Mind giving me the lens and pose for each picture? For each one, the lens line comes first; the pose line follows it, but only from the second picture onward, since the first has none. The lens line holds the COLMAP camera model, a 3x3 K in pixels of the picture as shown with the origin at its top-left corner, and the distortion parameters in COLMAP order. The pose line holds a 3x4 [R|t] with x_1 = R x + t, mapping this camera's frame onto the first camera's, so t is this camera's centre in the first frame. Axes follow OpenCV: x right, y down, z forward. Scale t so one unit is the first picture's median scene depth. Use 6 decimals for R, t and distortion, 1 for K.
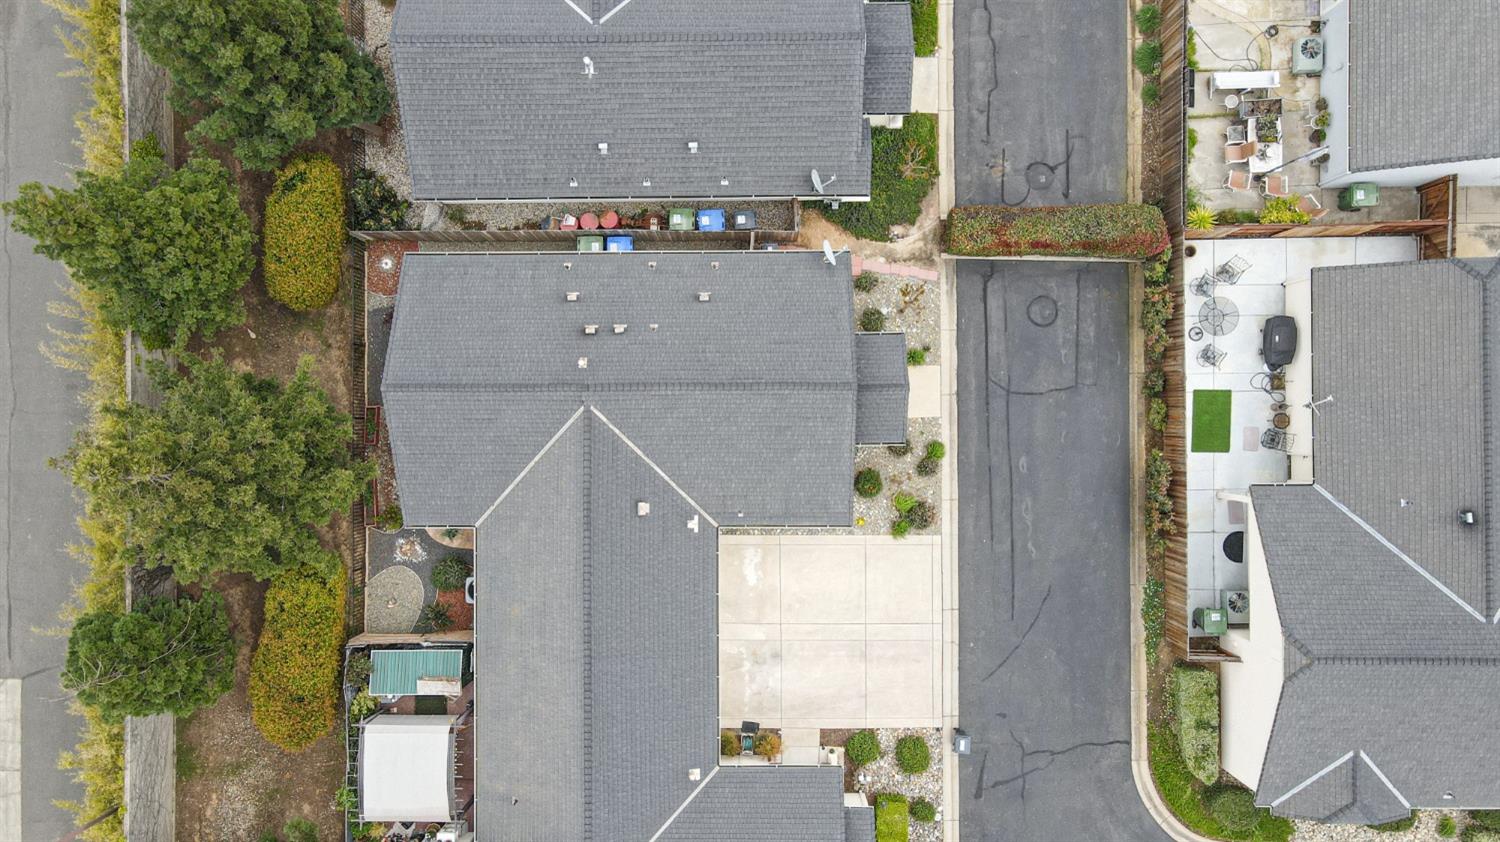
lens RADIAL K [[1108.9, 0, 754.2], [0, 1108.9, 413.9], [0, 0, 1]] dist [-0.007190, 0.089211]
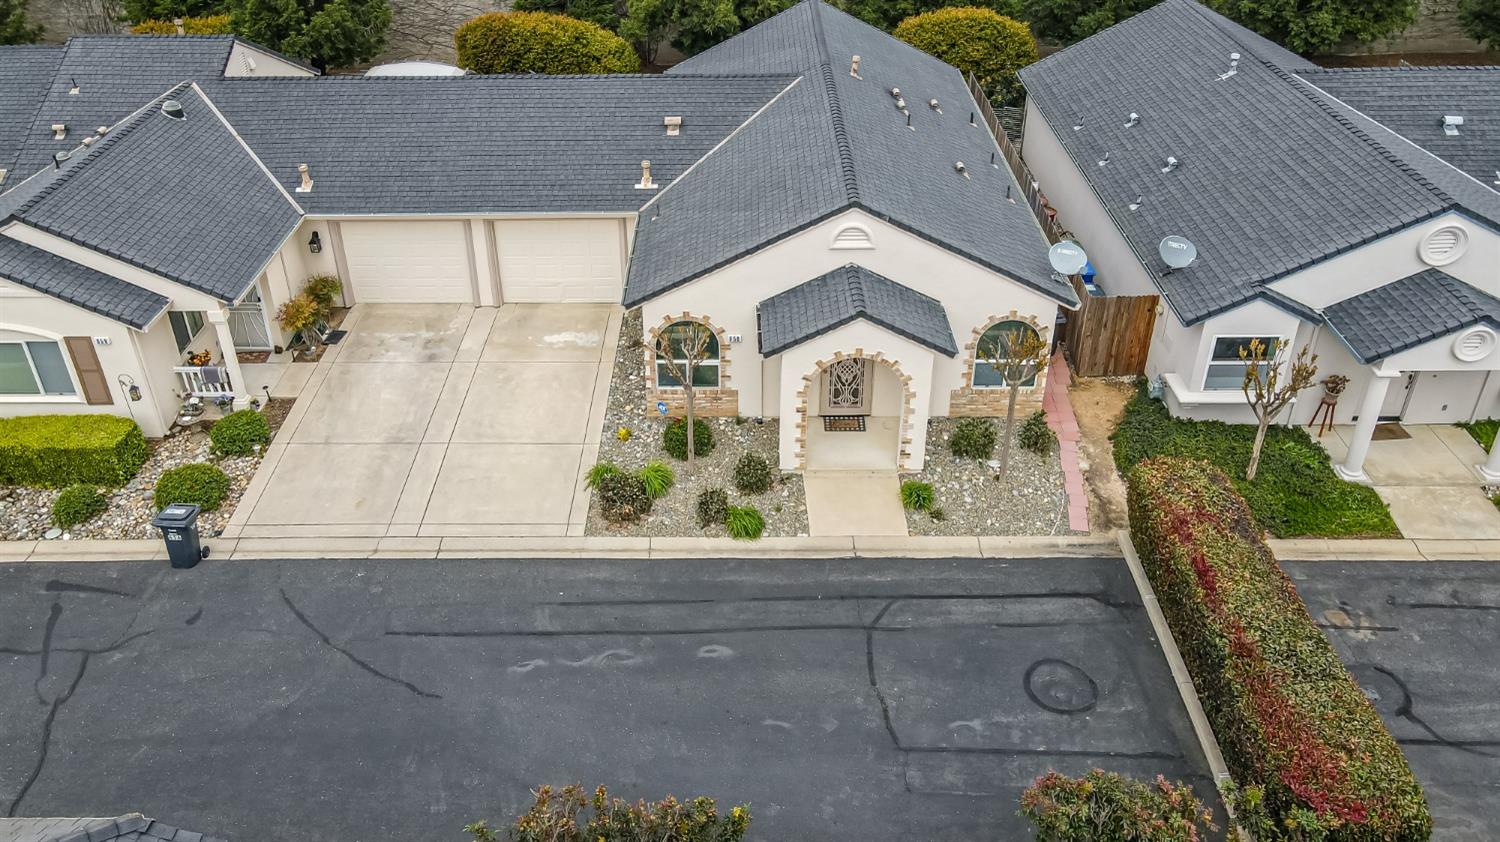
lens RADIAL K [[1134.6, 0, 732.3], [0, 1134.6, 418.9], [0, 0, 1]] dist [-0.016983, 0.104510]
pose [[-0.009448, 0.521498, -0.853200, 0.596498], [-0.999507, 0.020617, 0.023670, 0.025394], [0.029934, 0.853003, 0.521046, 0.676270]]
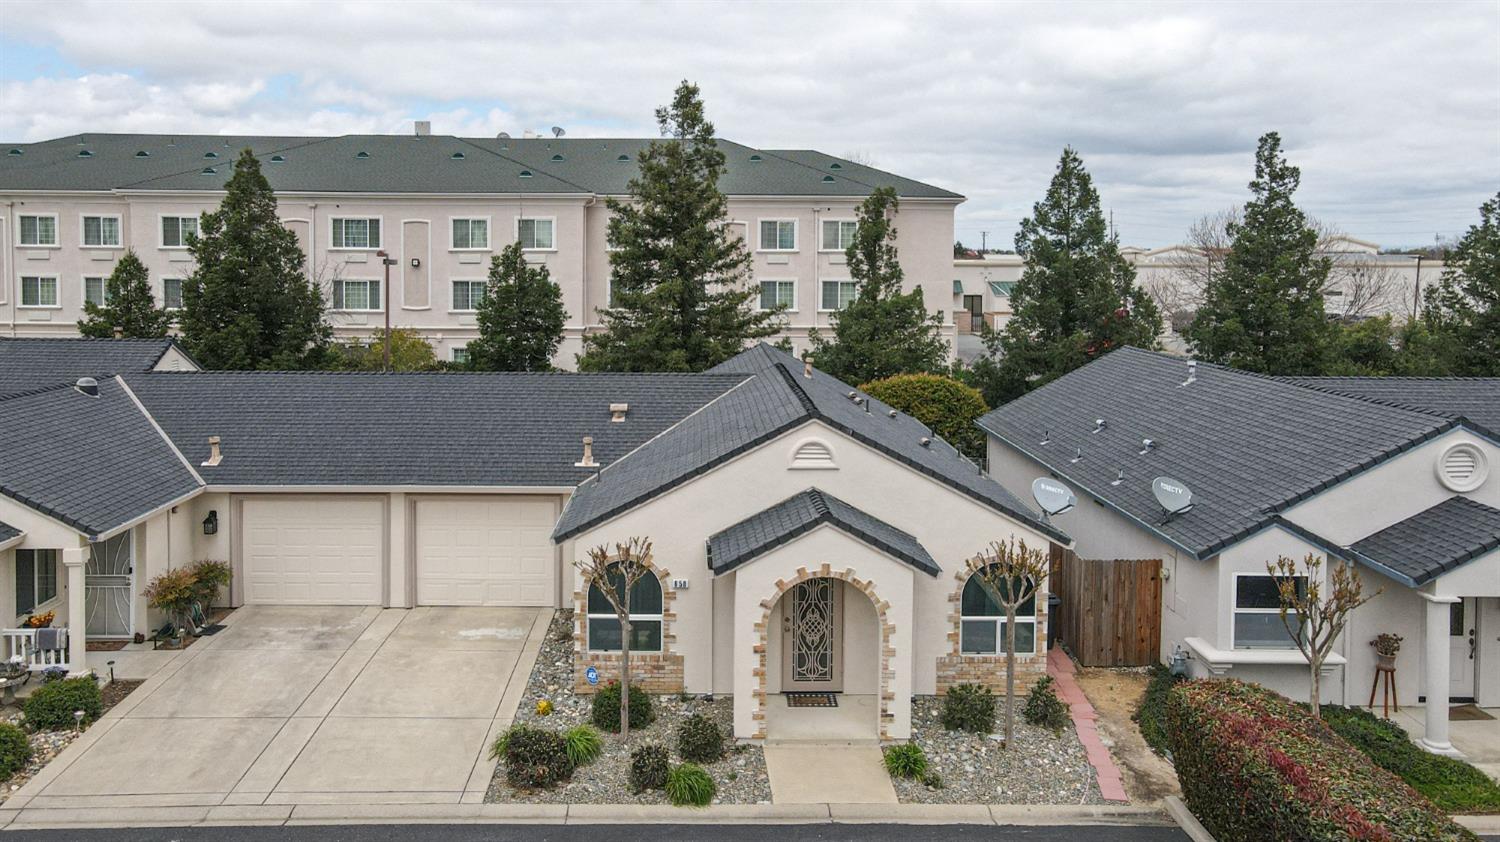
lens RADIAL K [[1186.2, 0, 717.8], [0, 1186.2, 372.9], [0, 0, 1]] dist [-0.003291, 0.088880]
pose [[0.015299, 0.047634, -0.998748, 0.597338], [-0.999787, 0.014577, -0.014620, 0.027114], [0.013863, 0.998758, 0.047847, 0.823794]]
